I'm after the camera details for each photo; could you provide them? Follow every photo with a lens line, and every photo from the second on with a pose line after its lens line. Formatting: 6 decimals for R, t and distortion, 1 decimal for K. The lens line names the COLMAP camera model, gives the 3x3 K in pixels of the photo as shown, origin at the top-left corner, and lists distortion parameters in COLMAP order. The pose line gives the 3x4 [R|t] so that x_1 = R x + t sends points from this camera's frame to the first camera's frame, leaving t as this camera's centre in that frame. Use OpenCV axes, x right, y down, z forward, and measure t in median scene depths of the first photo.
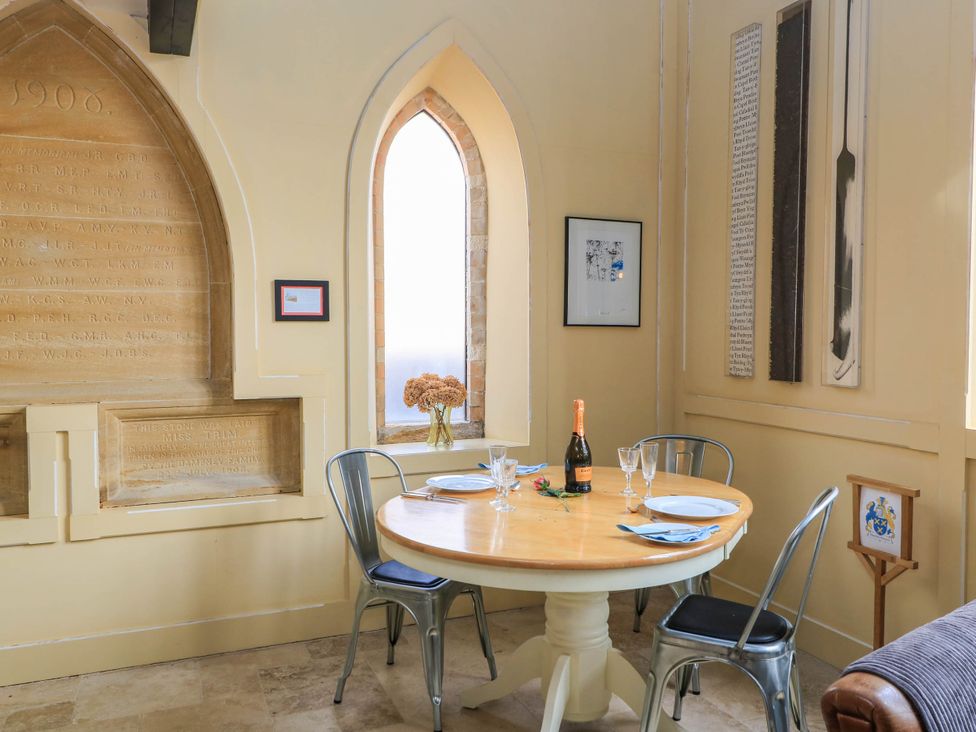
lens RADIAL K [[787.4, 0, 487.5], [0, 787.4, 357.0], [0, 0, 1]] dist [0.023901, -0.013854]
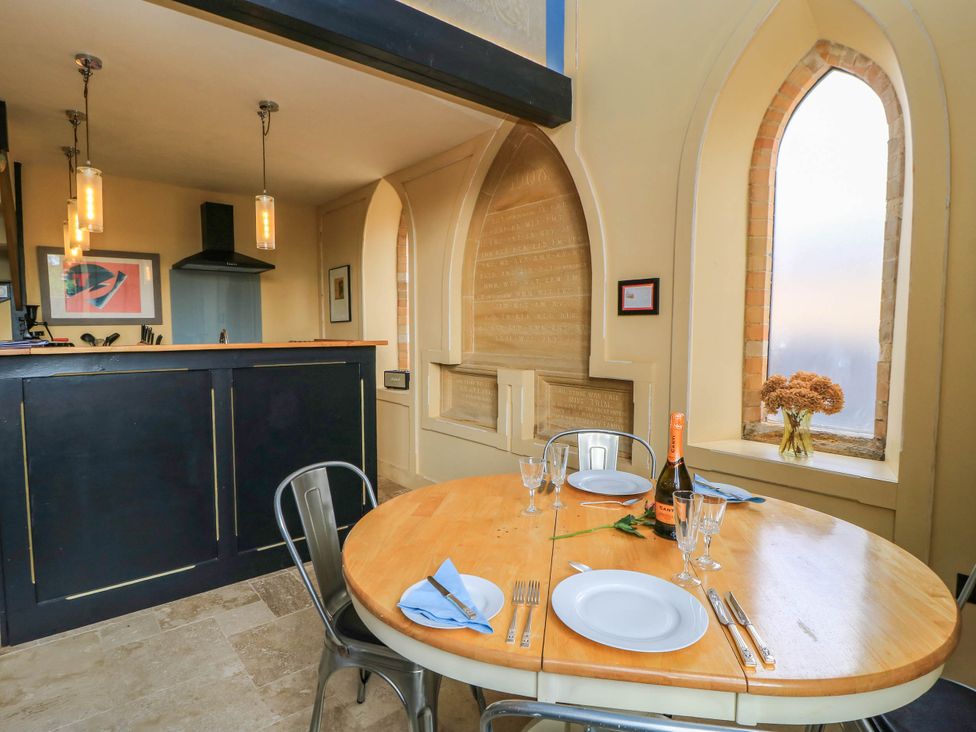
lens RADIAL K [[519.2, 0, 489.2], [0, 519.2, 365.2], [0, 0, 1]] dist [-0.004765, -0.008696]
pose [[0.309687, 0.070340, -0.948233, 0.437598], [-0.037915, 0.997380, 0.061603, -0.011131], [0.950082, 0.016875, 0.311542, 0.578905]]
